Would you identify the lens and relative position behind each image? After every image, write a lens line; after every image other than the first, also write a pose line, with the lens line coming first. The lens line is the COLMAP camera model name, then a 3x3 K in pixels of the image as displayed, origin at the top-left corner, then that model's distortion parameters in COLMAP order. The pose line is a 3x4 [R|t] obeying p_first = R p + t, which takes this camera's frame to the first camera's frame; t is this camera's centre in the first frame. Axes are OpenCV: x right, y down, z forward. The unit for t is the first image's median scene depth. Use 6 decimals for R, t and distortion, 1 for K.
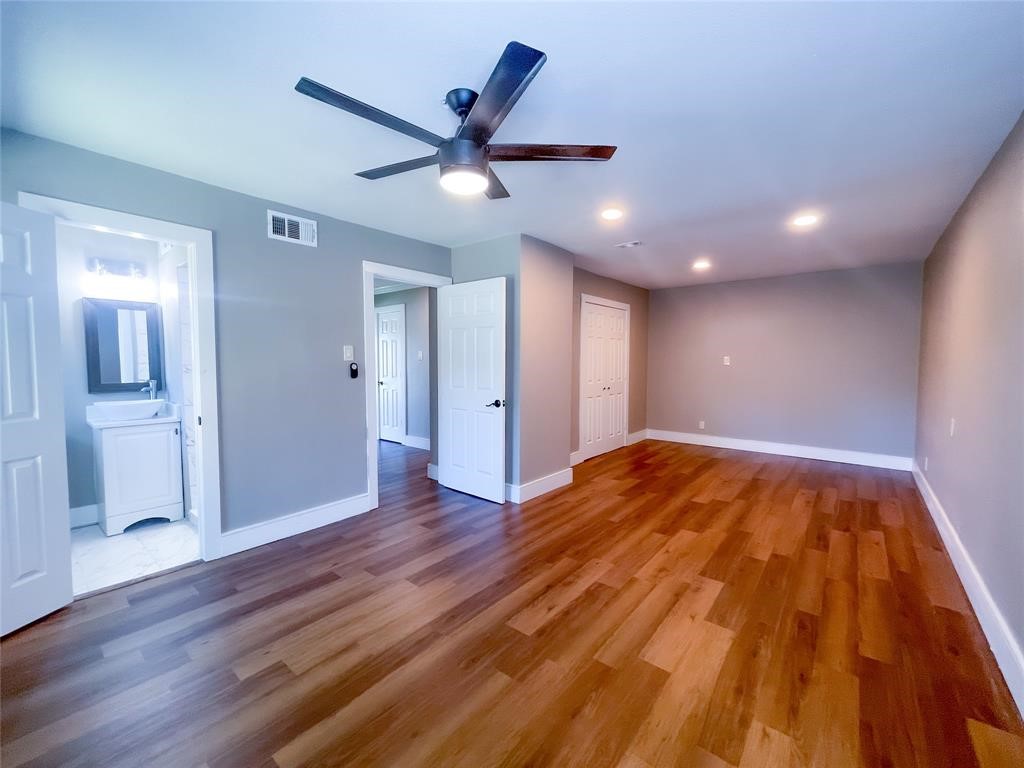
lens RADIAL K [[418.2, 0, 508.1], [0, 418.2, 383.0], [0, 0, 1]] dist [0.001776, -0.000153]
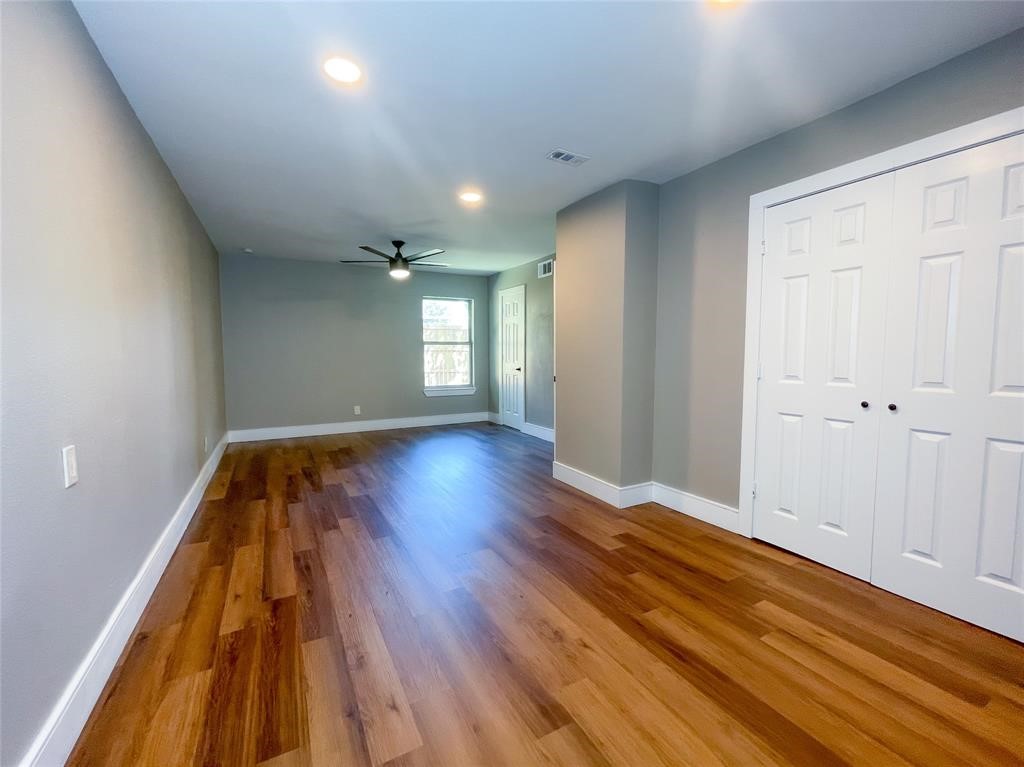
lens RADIAL K [[418.2, 0, 508.1], [0, 418.2, 382.5], [0, 0, 1]] dist [0.001776, -0.000153]
pose [[-0.357631, 0.073124, -0.930996, 1.356148], [-0.044218, 0.994485, 0.095097, -0.052826], [0.932816, 0.075177, -0.352425, 1.656444]]
